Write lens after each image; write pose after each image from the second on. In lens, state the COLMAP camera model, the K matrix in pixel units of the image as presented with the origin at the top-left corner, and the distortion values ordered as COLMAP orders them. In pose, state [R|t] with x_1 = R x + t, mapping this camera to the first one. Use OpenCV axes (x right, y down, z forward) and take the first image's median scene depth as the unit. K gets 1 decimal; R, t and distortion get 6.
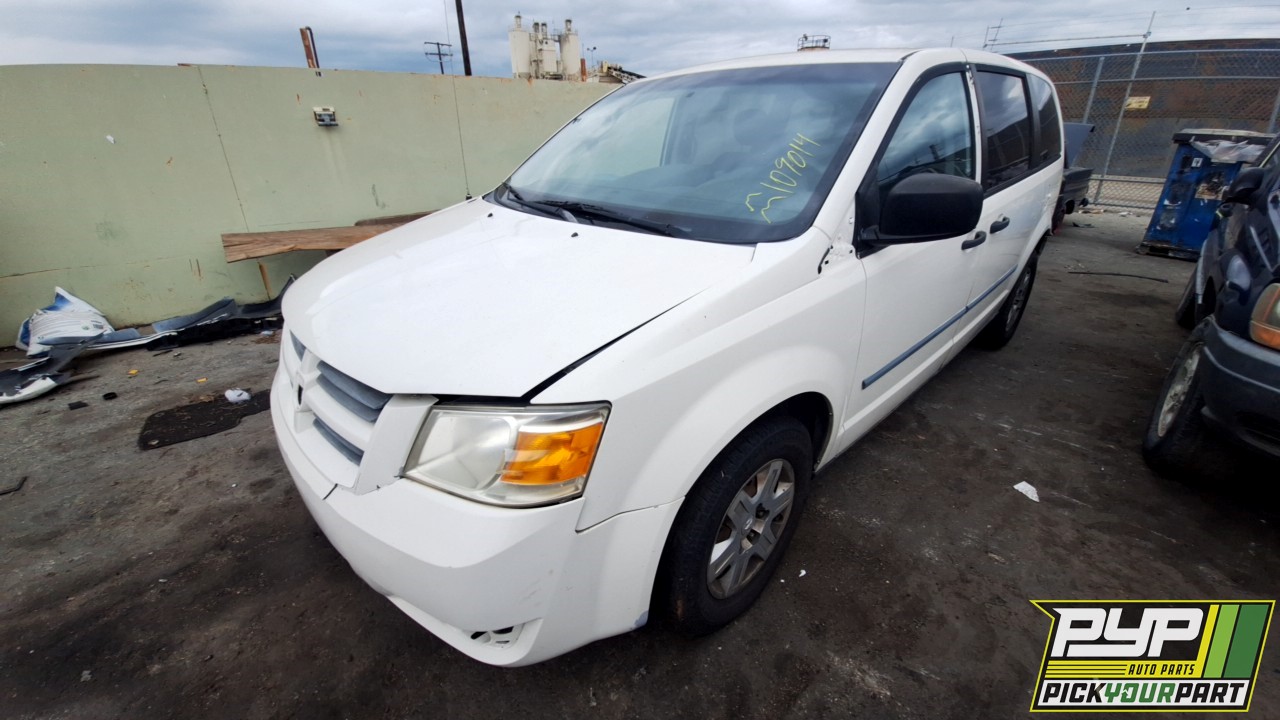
lens RADIAL K [[503.5, 0, 642.6], [0, 503.5, 382.6], [0, 0, 1]] dist [-0.001248, -0.010524]
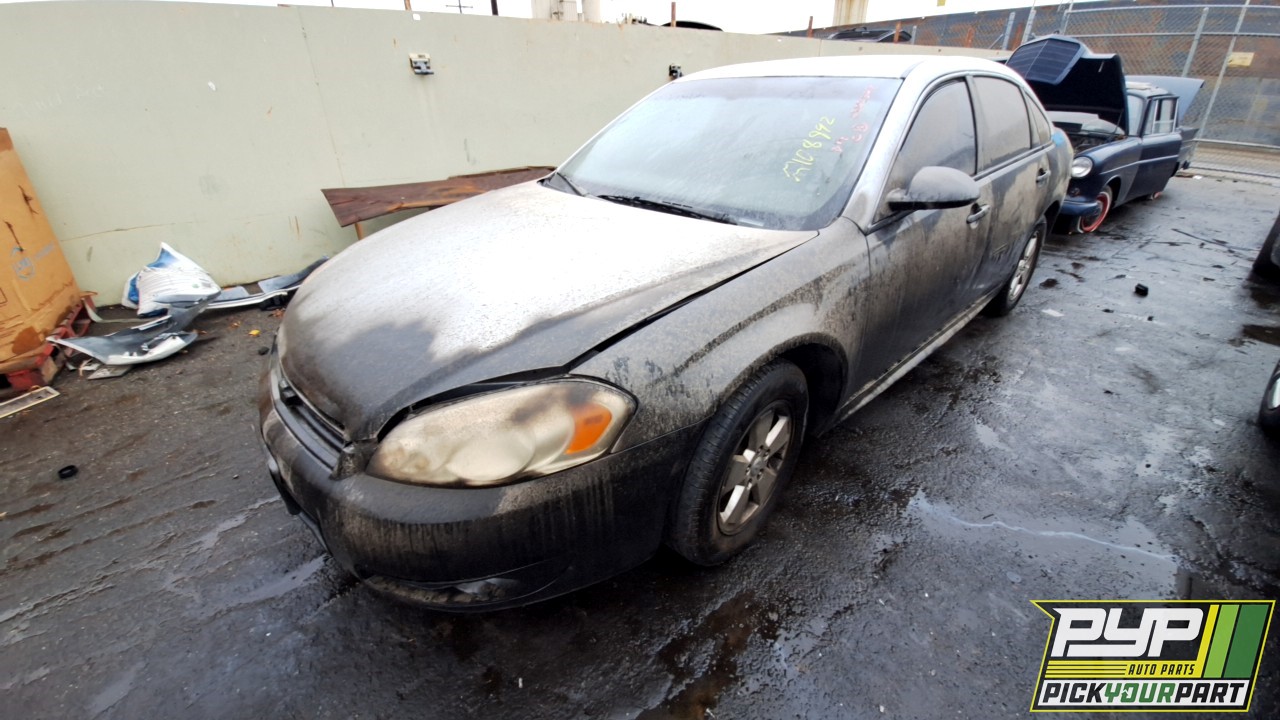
lens RADIAL K [[503.5, 0, 642.6], [0, 503.5, 382.6], [0, 0, 1]] dist [-0.001248, -0.010524]
pose [[0.999441, 0.015632, -0.029545, -0.167020], [-0.013673, 0.997767, 0.065371, 0.001546], [0.030501, -0.064930, 0.997424, 0.027446]]
